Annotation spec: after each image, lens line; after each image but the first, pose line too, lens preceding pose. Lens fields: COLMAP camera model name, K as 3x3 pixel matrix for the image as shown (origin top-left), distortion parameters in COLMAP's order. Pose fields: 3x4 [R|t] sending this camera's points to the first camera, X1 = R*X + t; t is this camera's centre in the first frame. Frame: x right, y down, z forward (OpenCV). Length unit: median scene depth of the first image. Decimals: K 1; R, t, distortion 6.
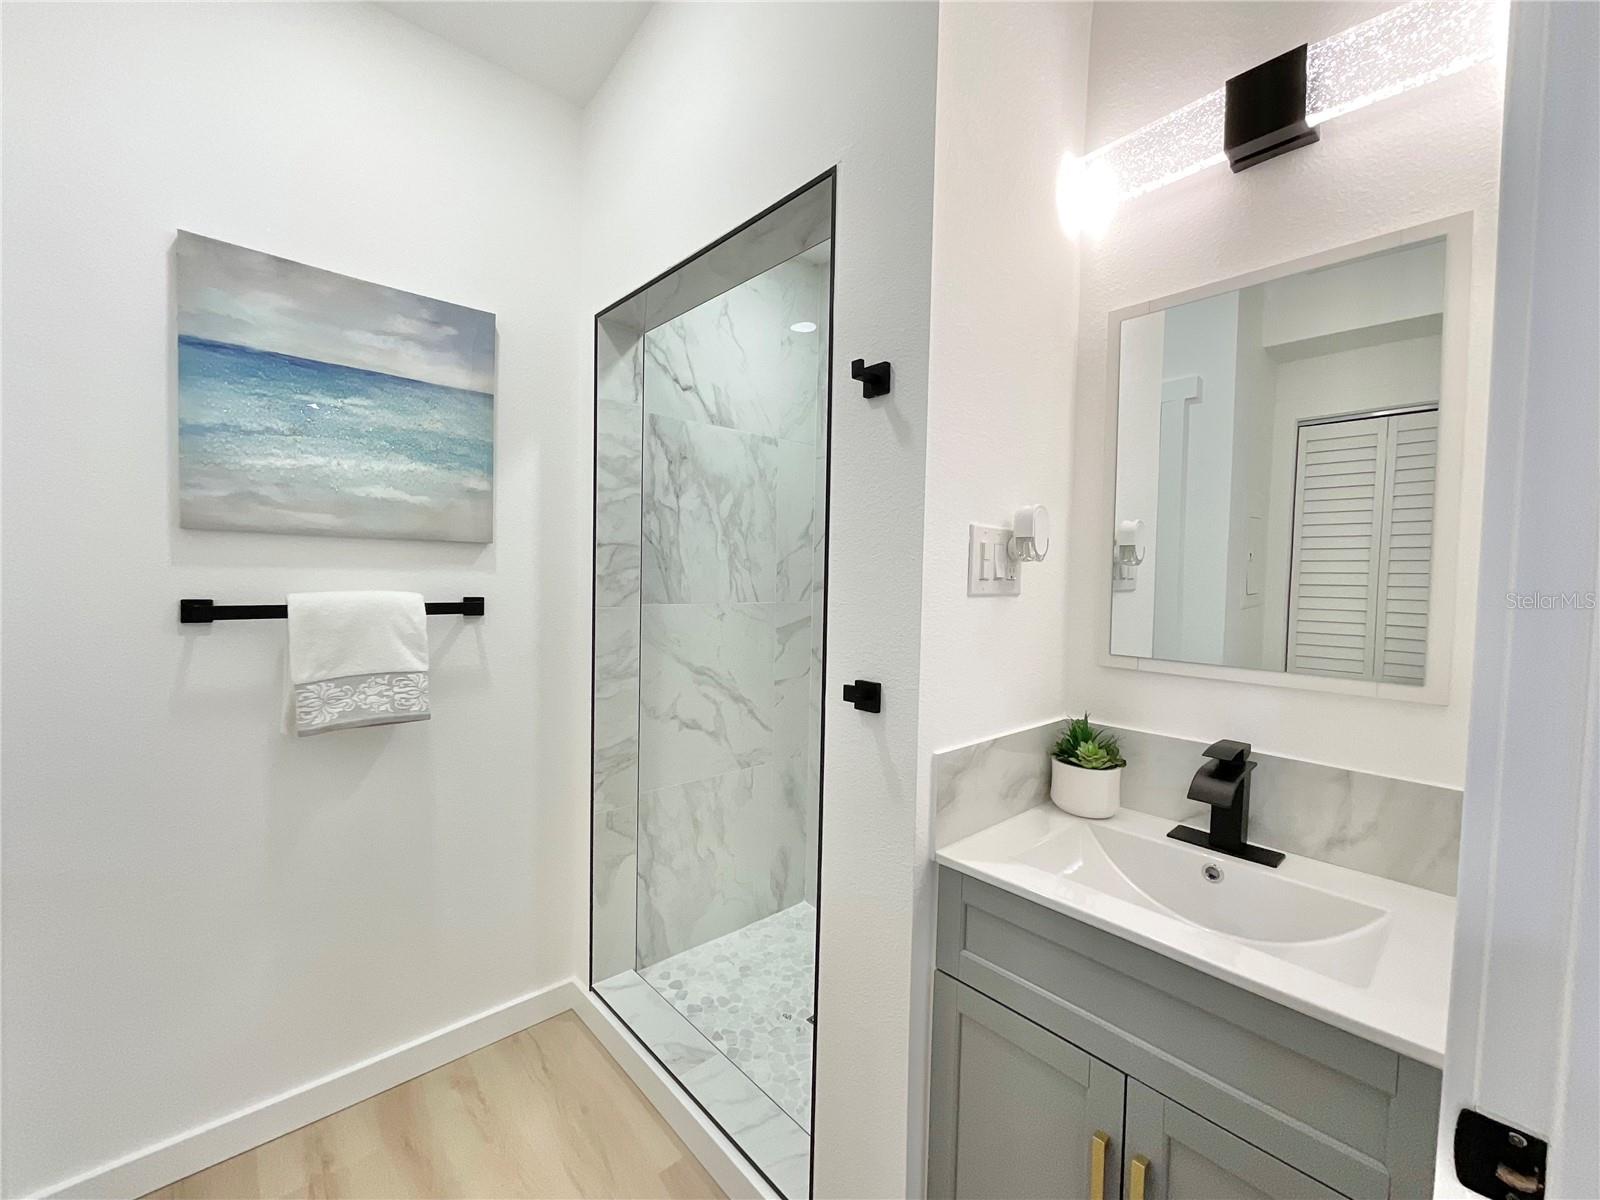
lens RADIAL K [[647.4, 0, 803.1], [0, 647.4, 602.2], [0, 0, 1]] dist [-0.002041, 0.000124]
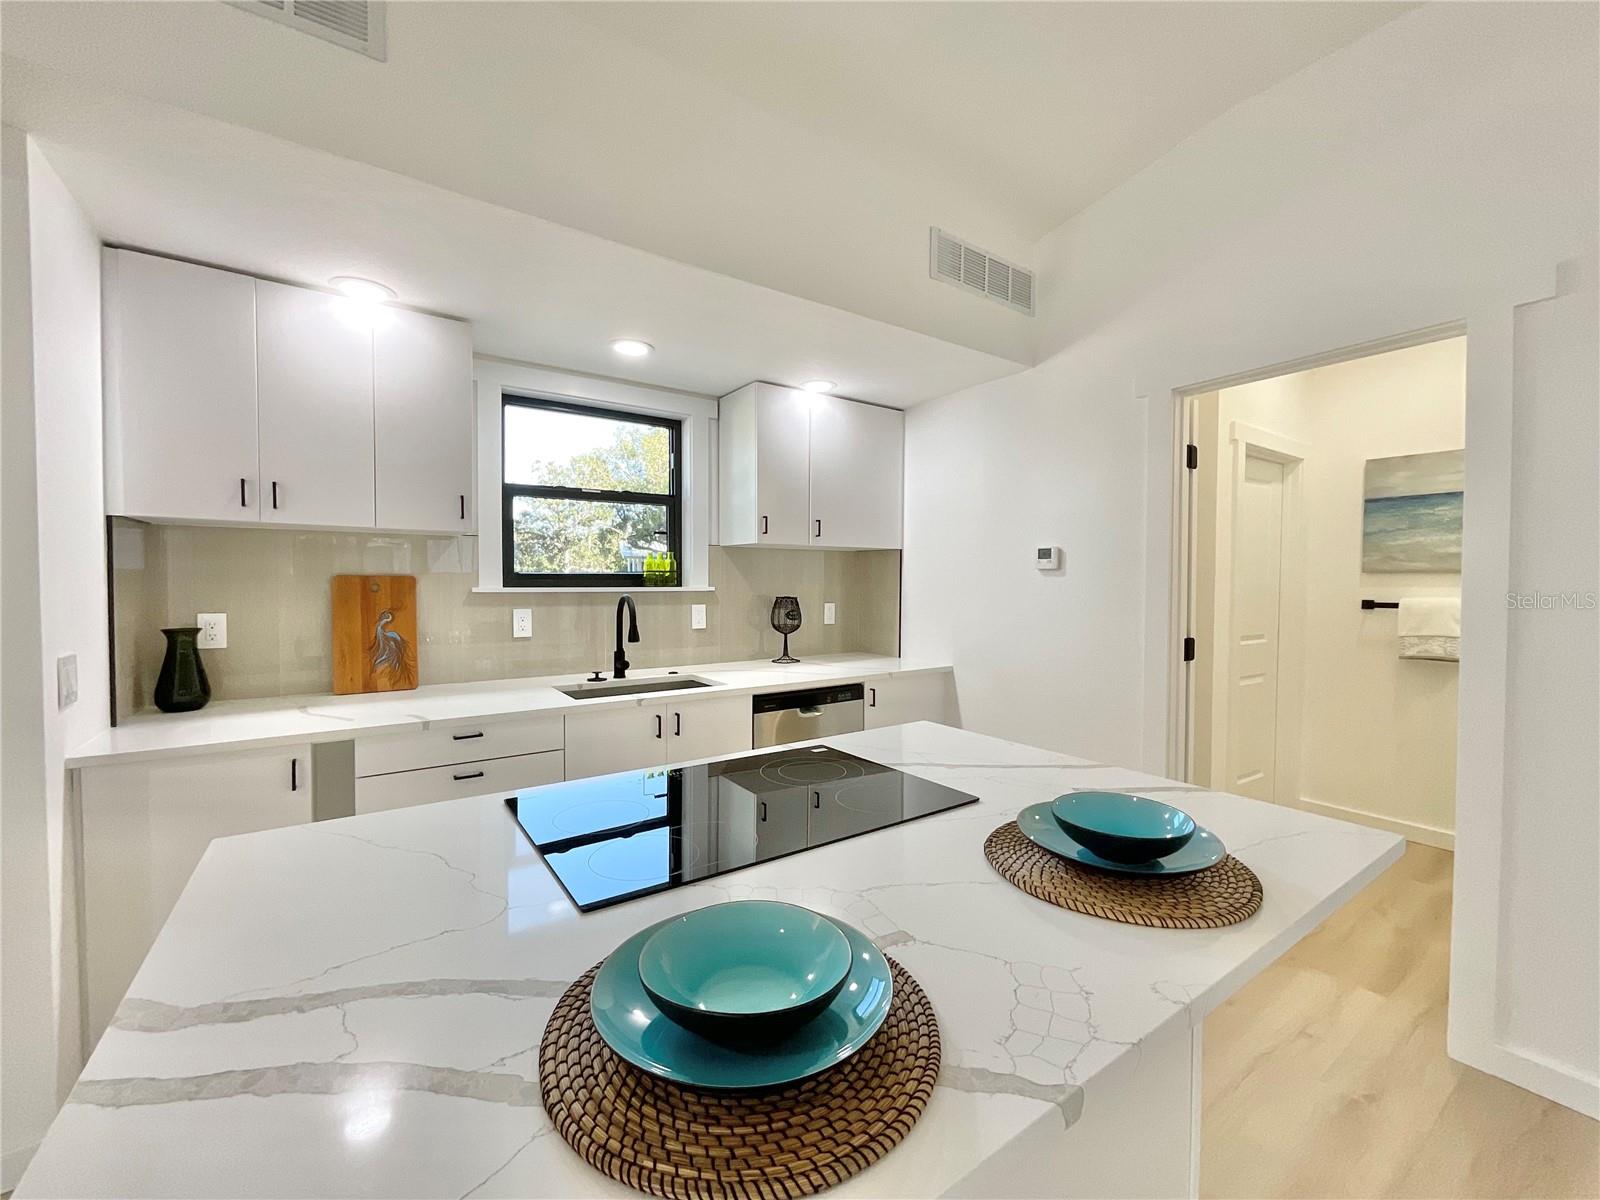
lens RADIAL K [[647.4, 0, 800.5], [0, 647.4, 594.2], [0, 0, 1]] dist [-0.002041, 0.000124]
pose [[-0.142617, 0.001343, -0.989777, 1.868160], [-0.043997, 0.999002, 0.007695, 0.051643], [0.988800, 0.044645, -0.142416, -0.837068]]
